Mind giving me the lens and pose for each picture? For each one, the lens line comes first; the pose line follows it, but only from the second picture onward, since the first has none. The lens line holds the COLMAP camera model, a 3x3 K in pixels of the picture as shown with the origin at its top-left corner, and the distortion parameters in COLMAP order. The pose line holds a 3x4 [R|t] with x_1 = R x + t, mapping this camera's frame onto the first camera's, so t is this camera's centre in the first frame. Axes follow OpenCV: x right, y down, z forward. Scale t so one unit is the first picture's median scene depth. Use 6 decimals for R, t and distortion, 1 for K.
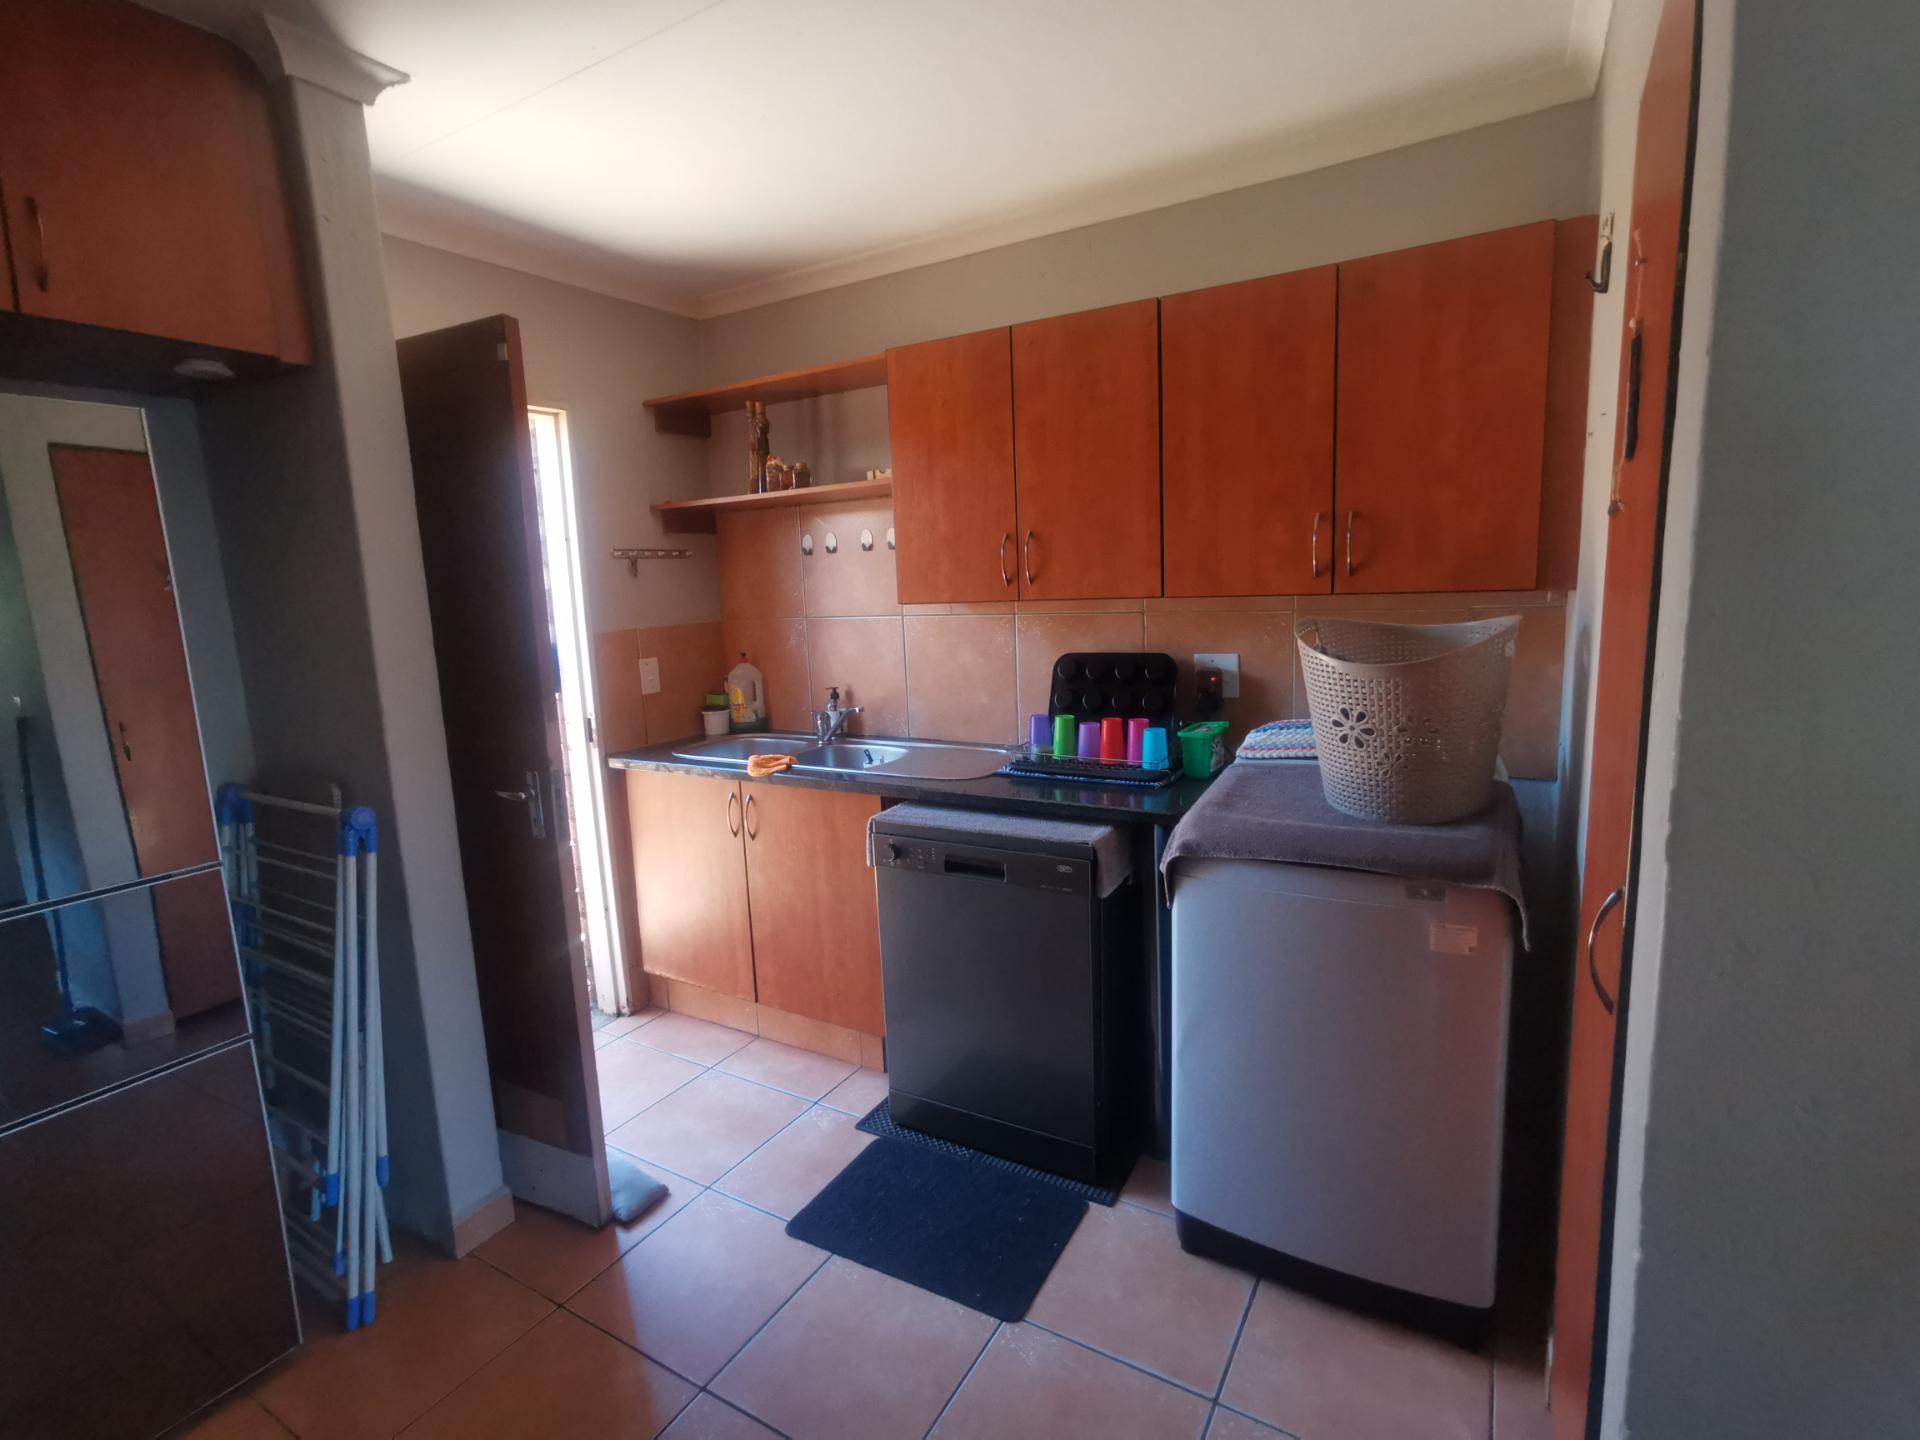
lens RADIAL K [[917.2, 0, 955.7], [0, 917.2, 720.2], [0, 0, 1]] dist [-0.029966, 0.024127]
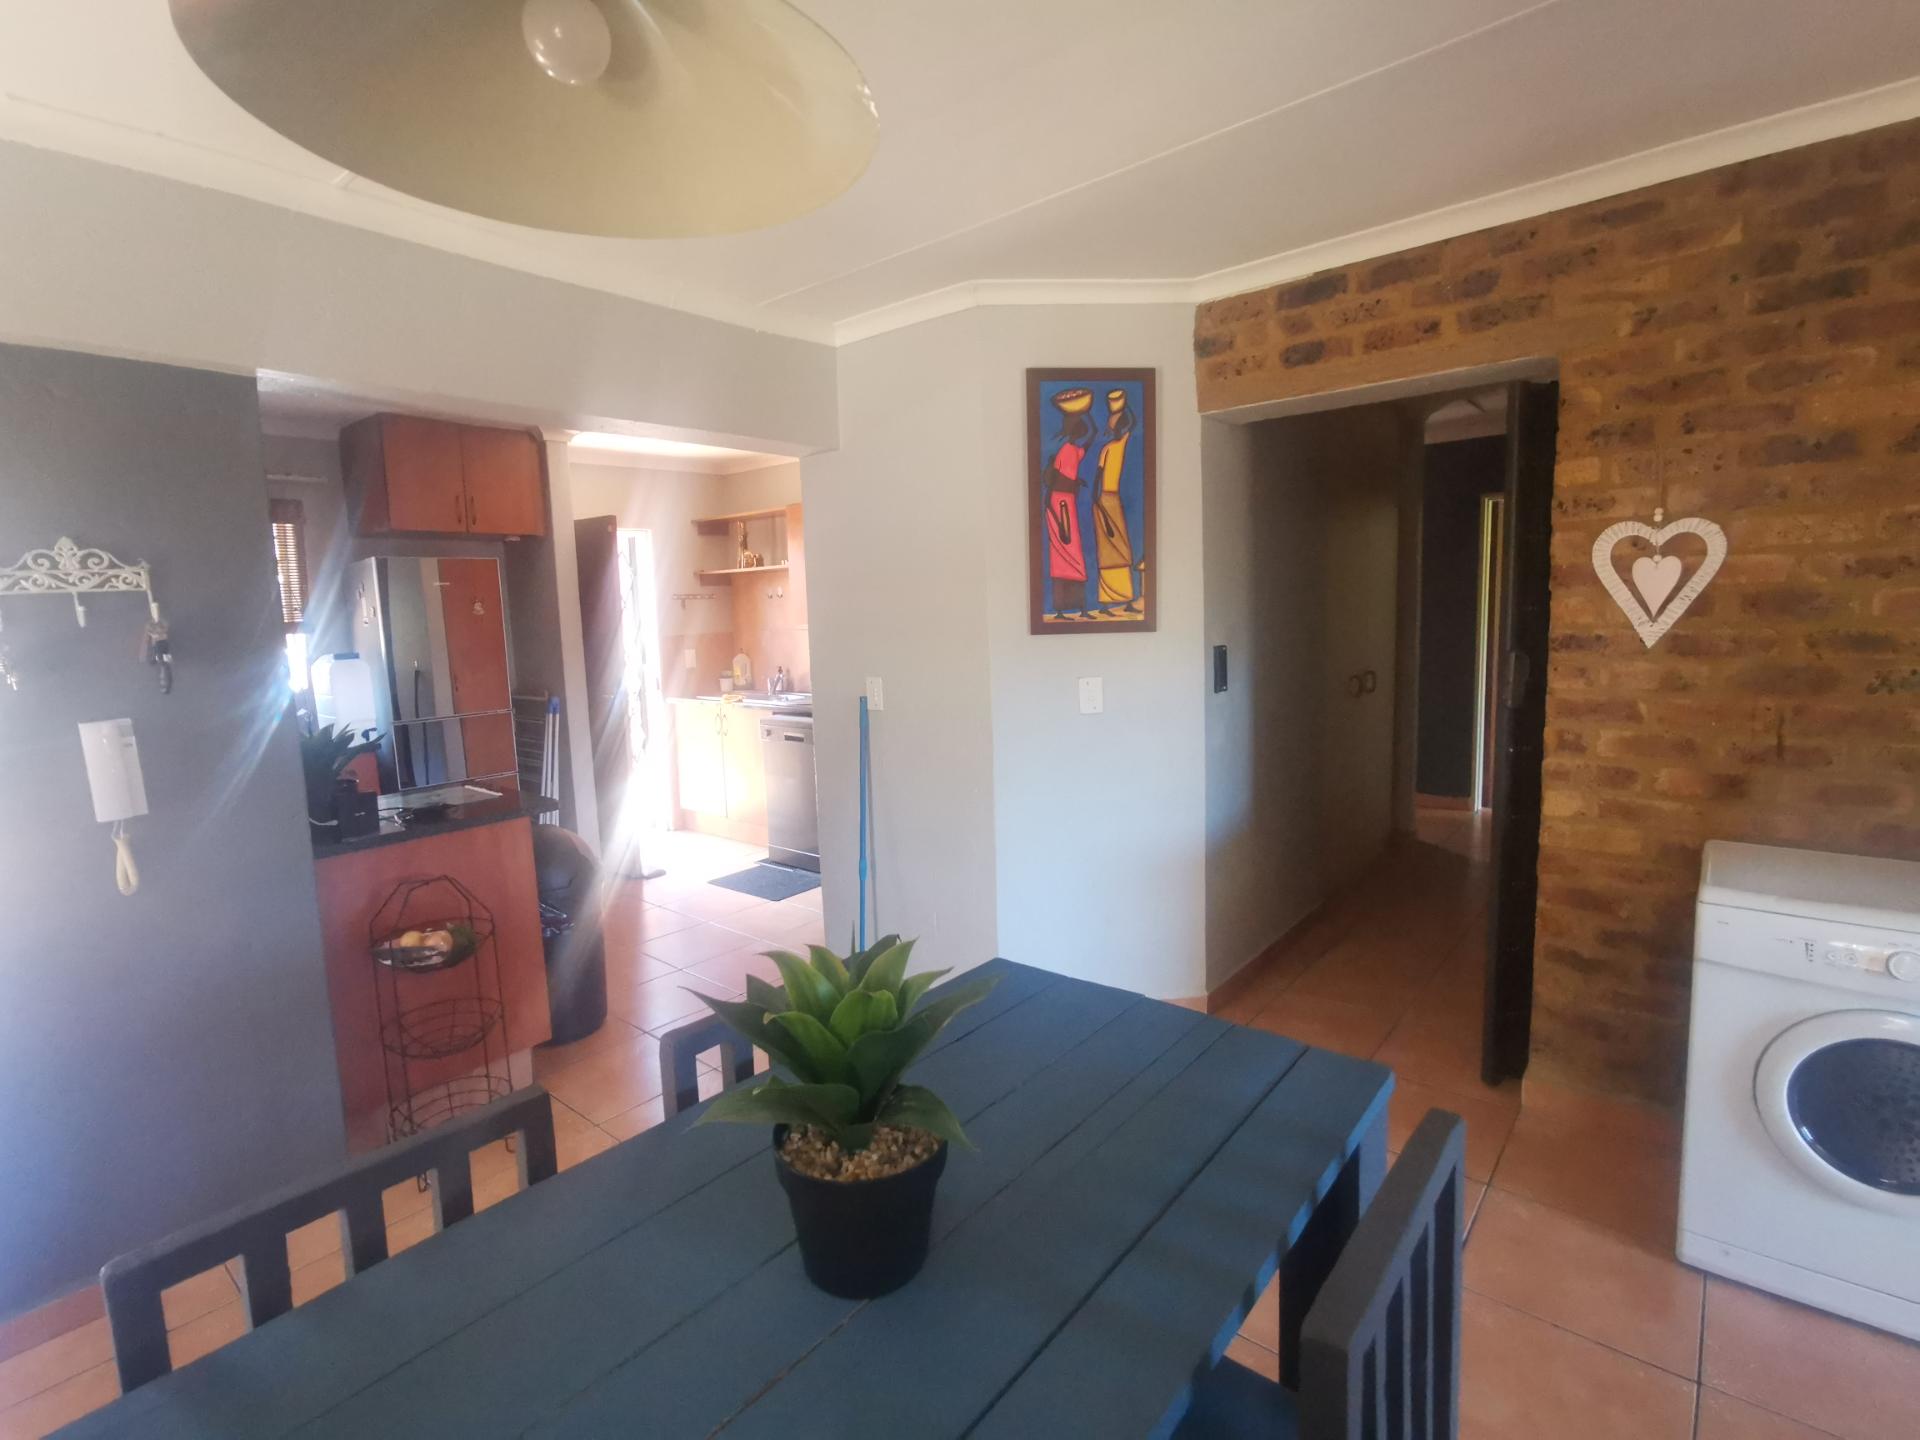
lens RADIAL K [[917.2, 0, 955.7], [0, 917.2, 720.2], [0, 0, 1]] dist [-0.029966, 0.024127]
pose [[0.985722, 0.034376, -0.164832, 0.616142], [-0.037570, 0.999161, -0.016297, 0.105115], [0.164133, 0.022257, 0.986187, -0.938871]]
